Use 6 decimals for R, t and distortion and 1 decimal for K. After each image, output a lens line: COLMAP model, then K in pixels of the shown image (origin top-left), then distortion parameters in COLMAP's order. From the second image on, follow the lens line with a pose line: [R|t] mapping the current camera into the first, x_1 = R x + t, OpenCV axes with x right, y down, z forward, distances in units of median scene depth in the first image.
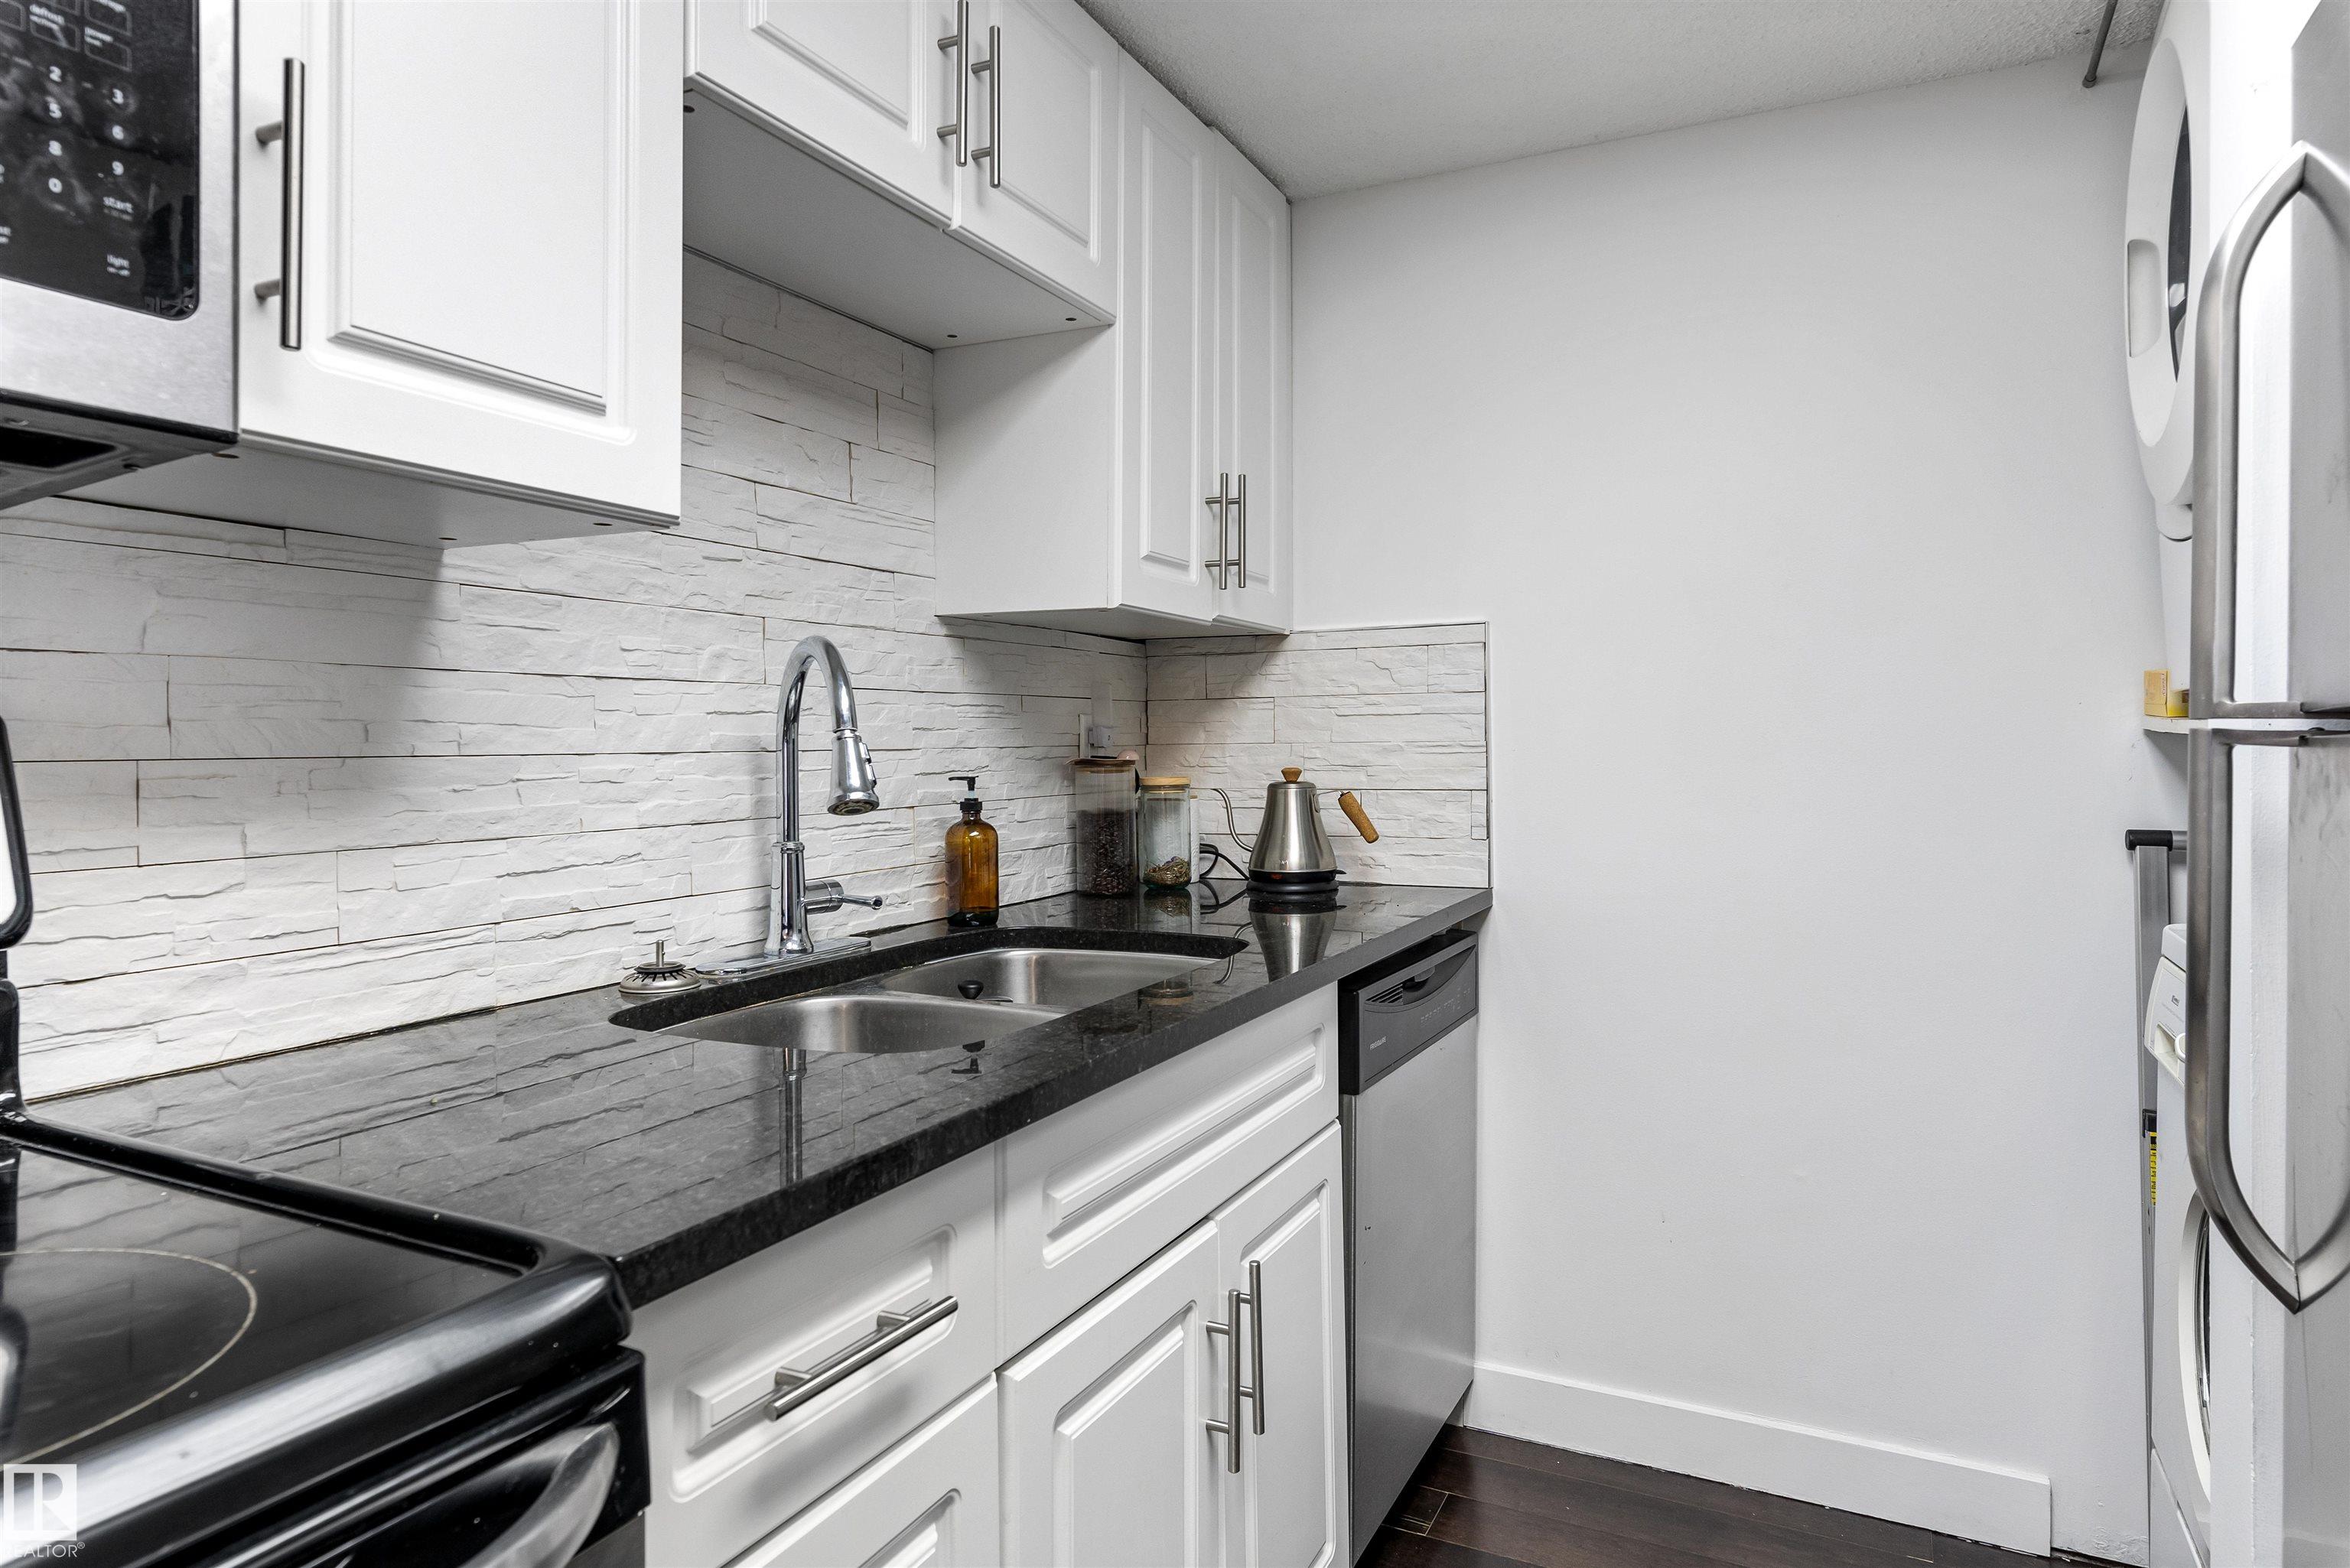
lens RADIAL K [[1389.0, 0, 1172.3], [0, 1389.0, 736.8], [0, 0, 1]] dist [-0.001311, -0.000113]
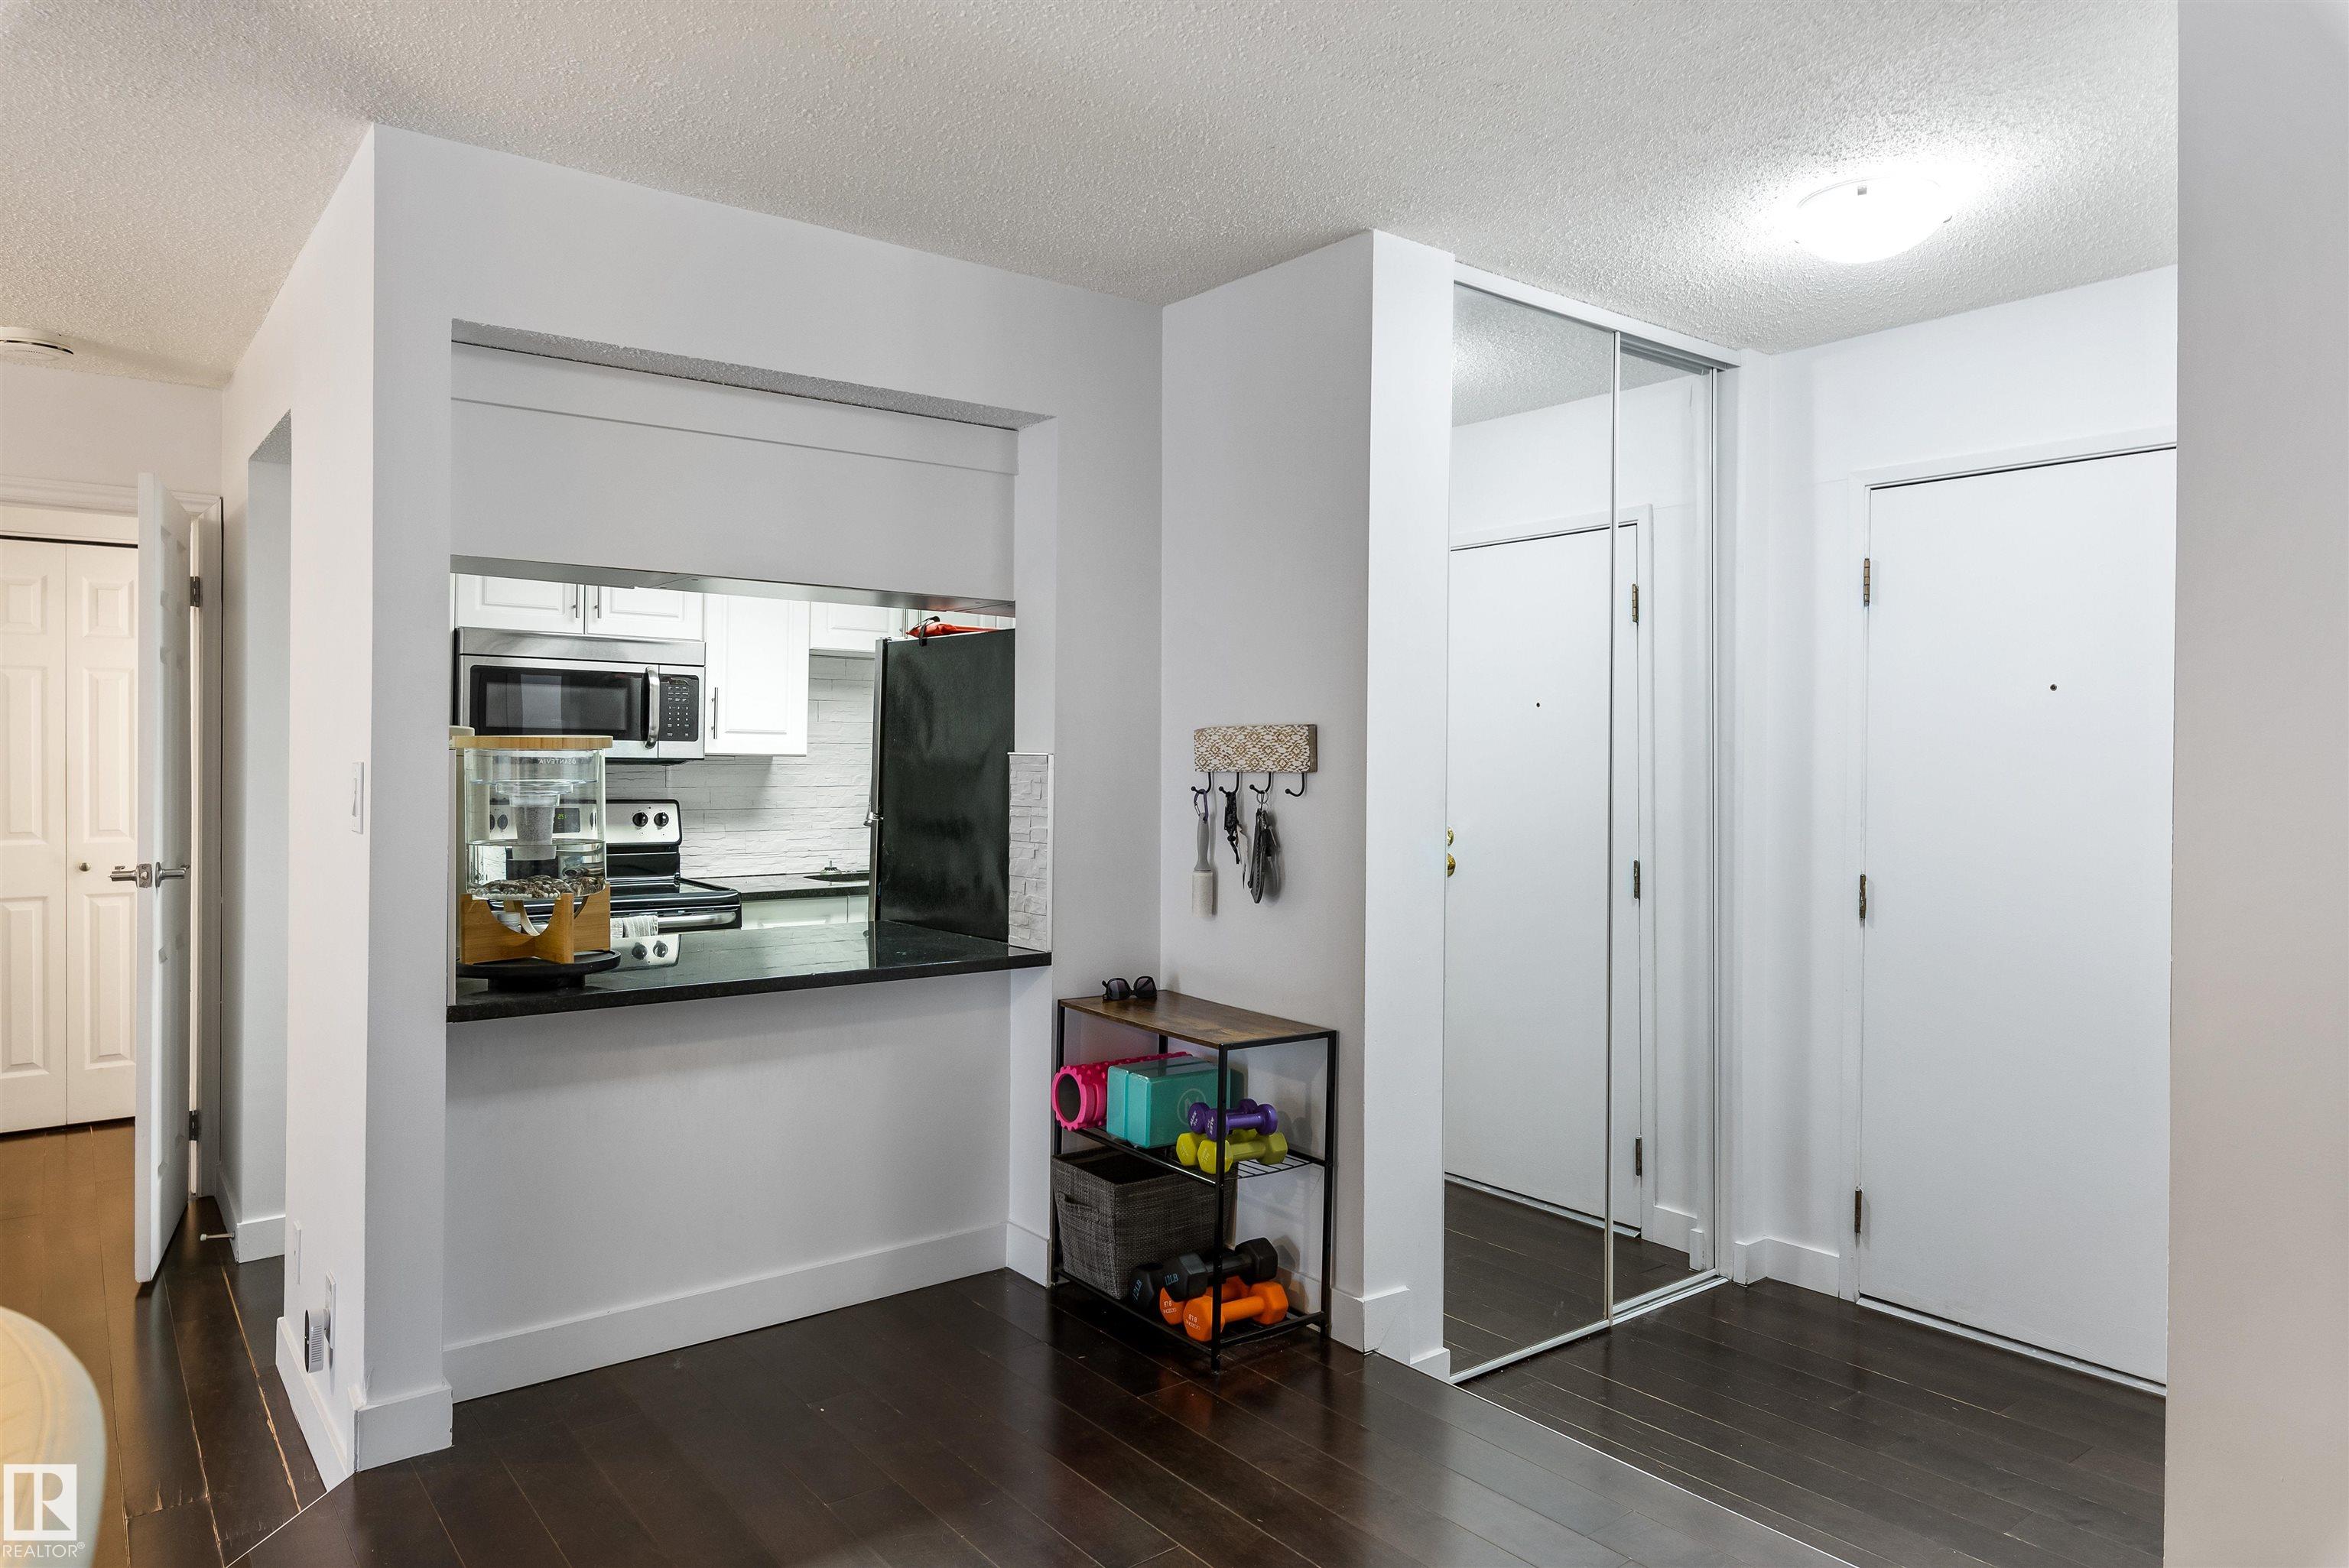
lens RADIAL K [[1450.3, 0, 1175.9], [0, 1450.3, 754.7], [0, 0, 1]] dist [0.000036, -0.000937]
pose [[0.904705, 0.009883, -0.425923, 1.517778], [-0.010301, 0.999946, 0.001322, -0.104817], [0.425913, 0.003191, 0.904758, -1.501675]]
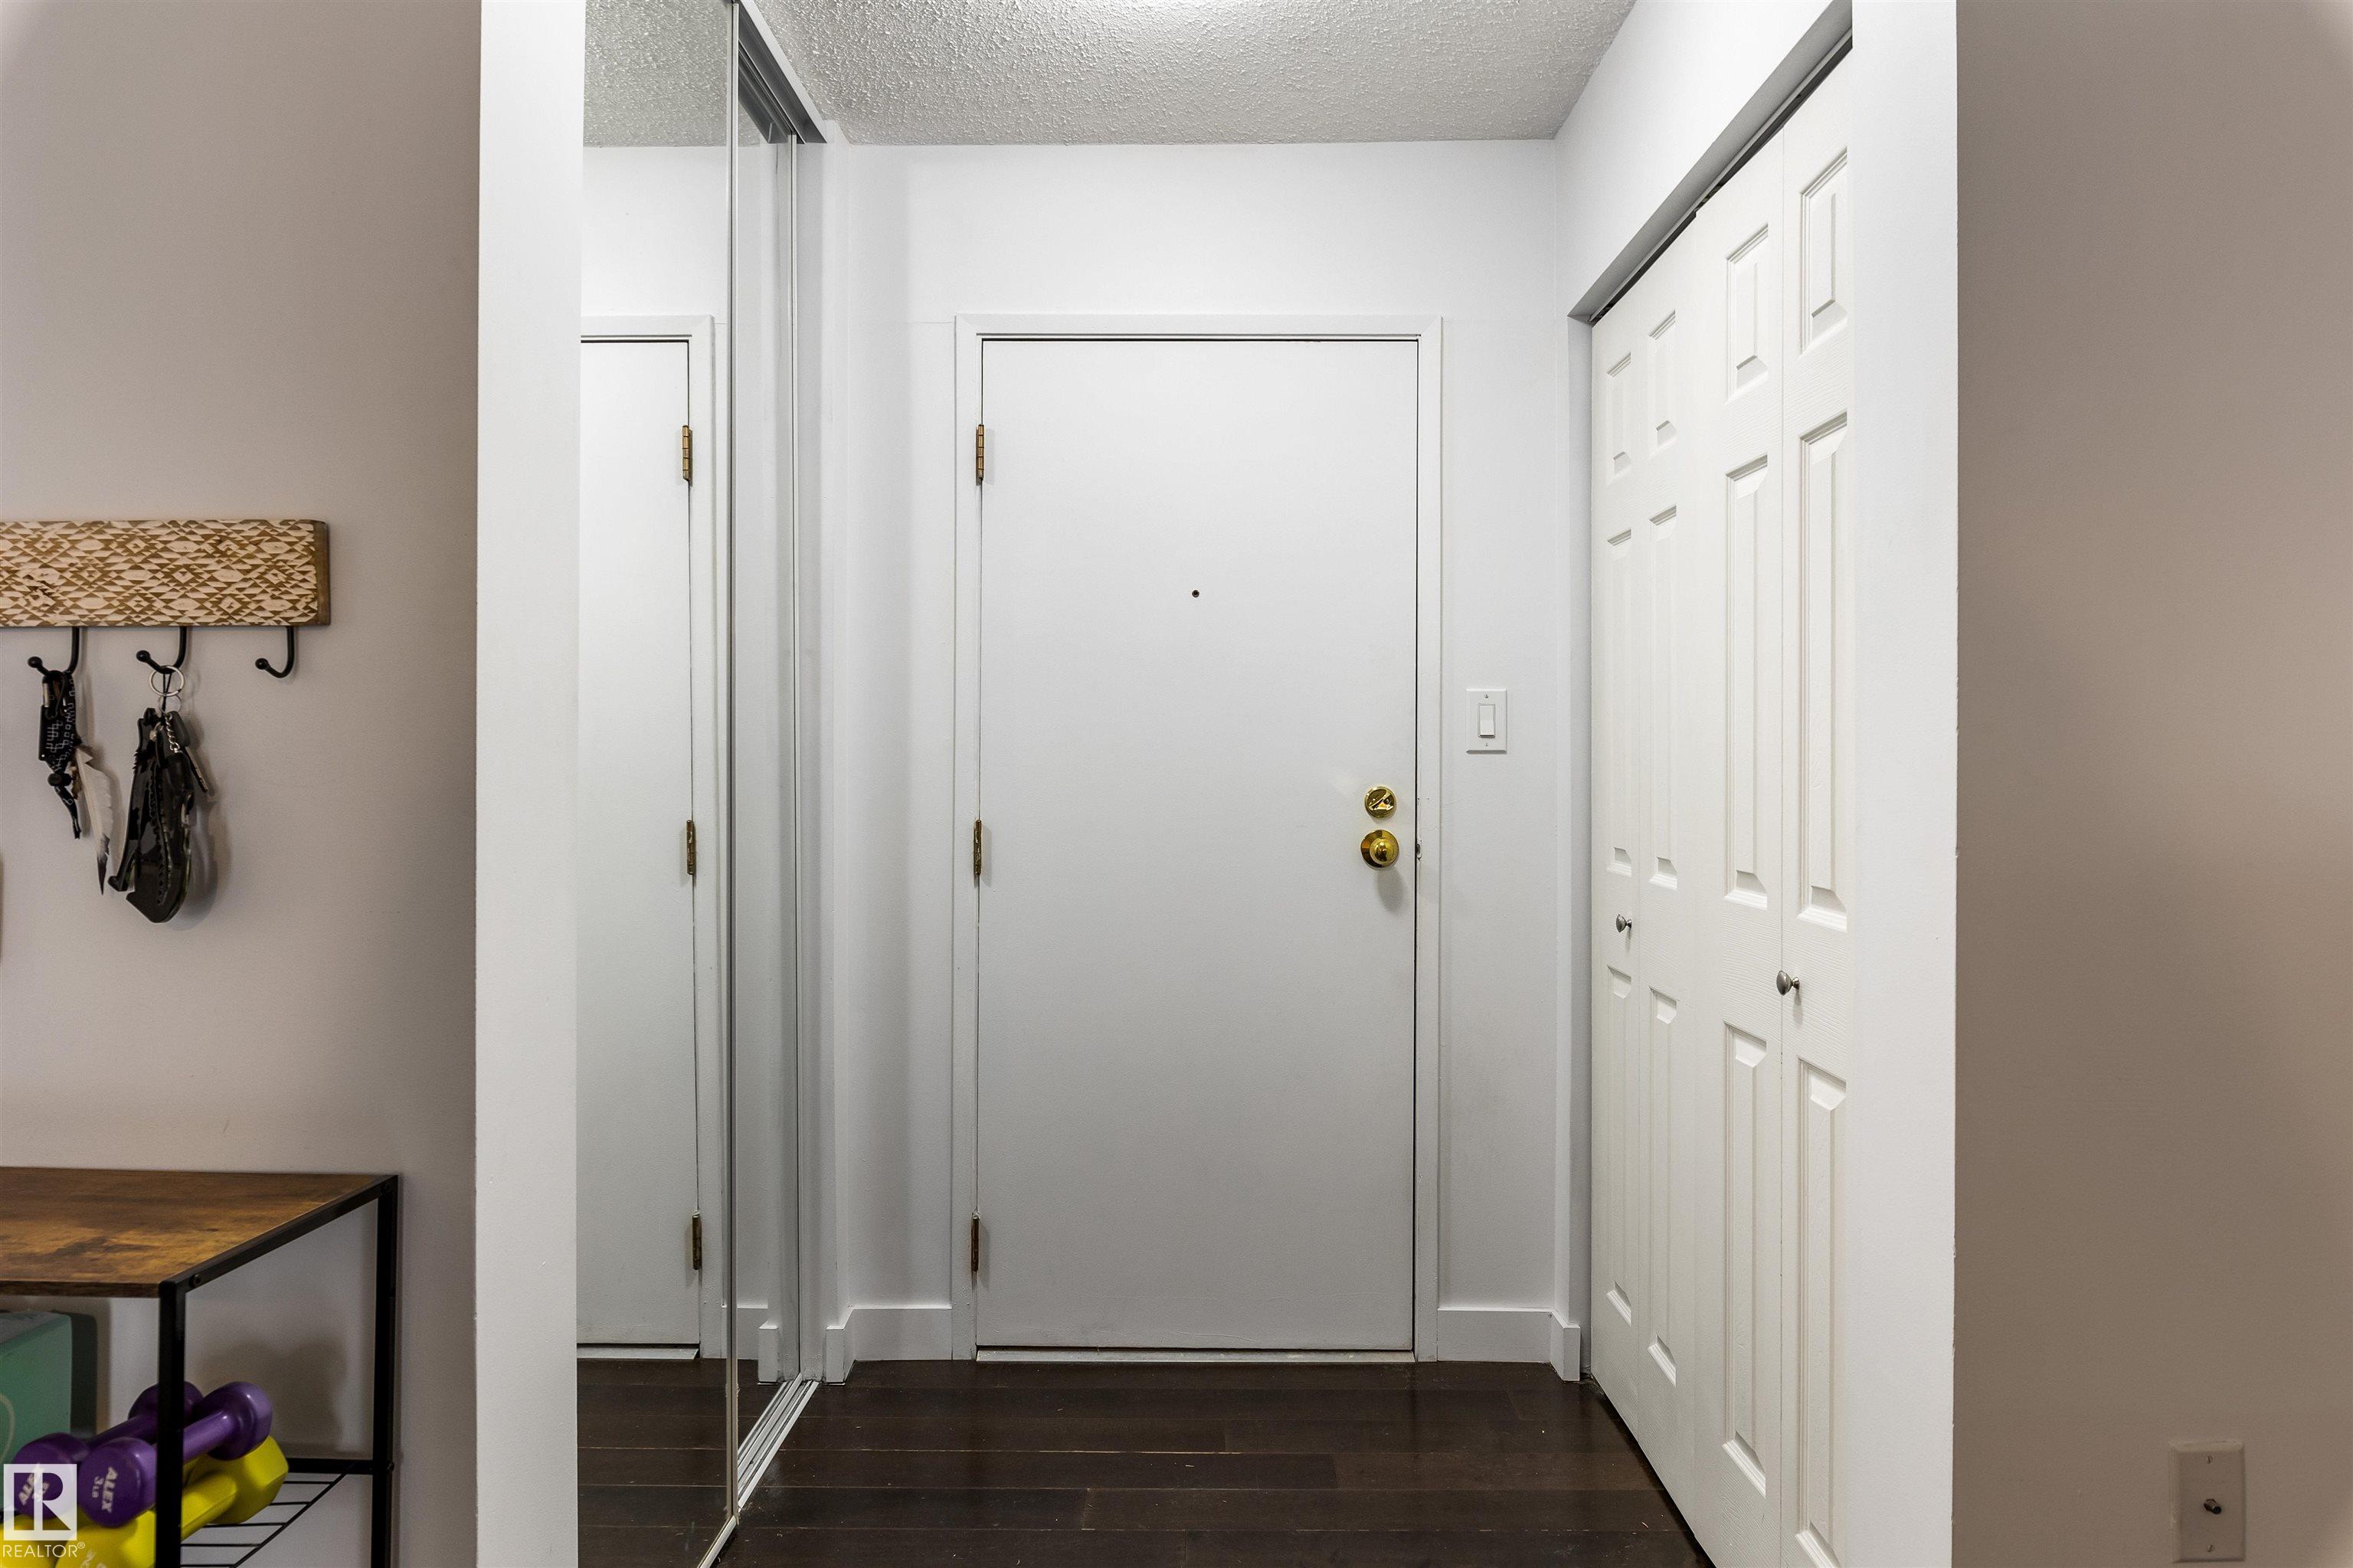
lens RADIAL K [[1453.0, 0, 1177.9], [0, 1453.0, 754.6], [0, 0, 1]] dist [0.000036, -0.000937]
pose [[0.899485, 0.007663, 0.436884, 1.059258], [-0.007700, 0.999969, -0.001686, -0.024219], [-0.436883, -0.001847, 0.899516, -0.868160]]
